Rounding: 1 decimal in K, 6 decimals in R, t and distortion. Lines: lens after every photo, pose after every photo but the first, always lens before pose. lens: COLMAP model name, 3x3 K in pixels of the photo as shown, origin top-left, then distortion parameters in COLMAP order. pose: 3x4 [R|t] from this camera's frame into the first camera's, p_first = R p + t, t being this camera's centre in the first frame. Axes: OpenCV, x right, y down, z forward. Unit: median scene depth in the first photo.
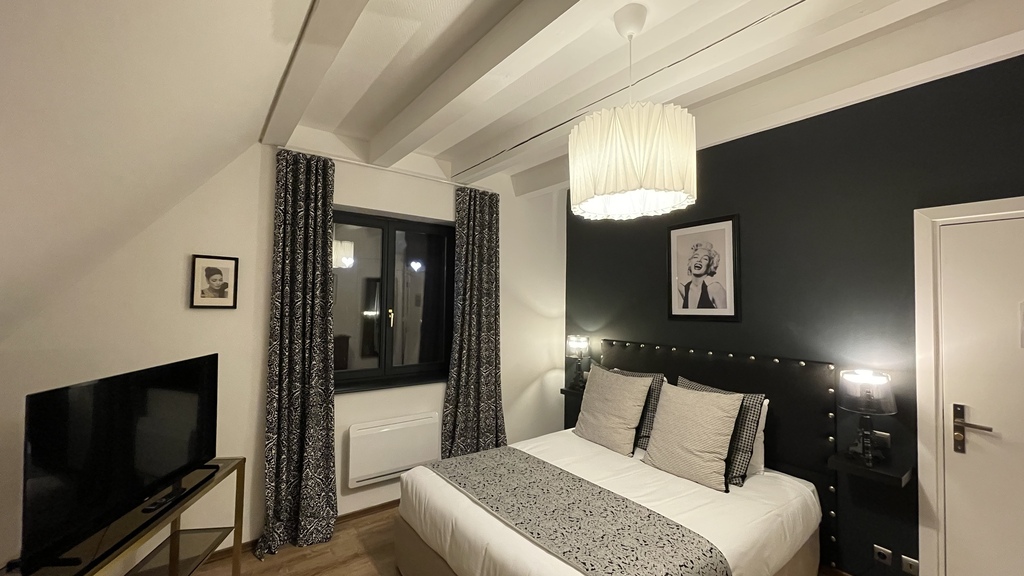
lens RADIAL K [[413.1, 0, 506.0], [0, 413.1, 289.9], [0, 0, 1]] dist [0.000944, -0.000695]
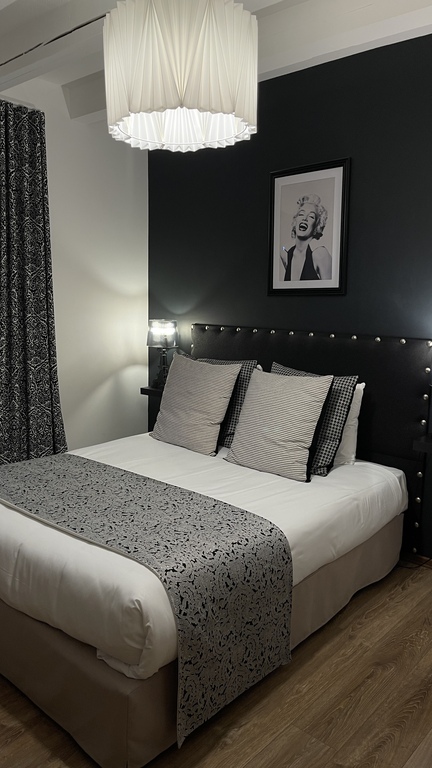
lens RADIAL K [[581.8, 0, 216.0], [0, 581.8, 381.7], [0, 0, 1]] dist [0.077588, -0.080744]
pose [[0.979695, -0.025390, 0.198878, 0.068940], [-0.010913, 0.983725, 0.179349, 0.037665], [-0.200195, -0.177878, 0.963474, -0.109209]]
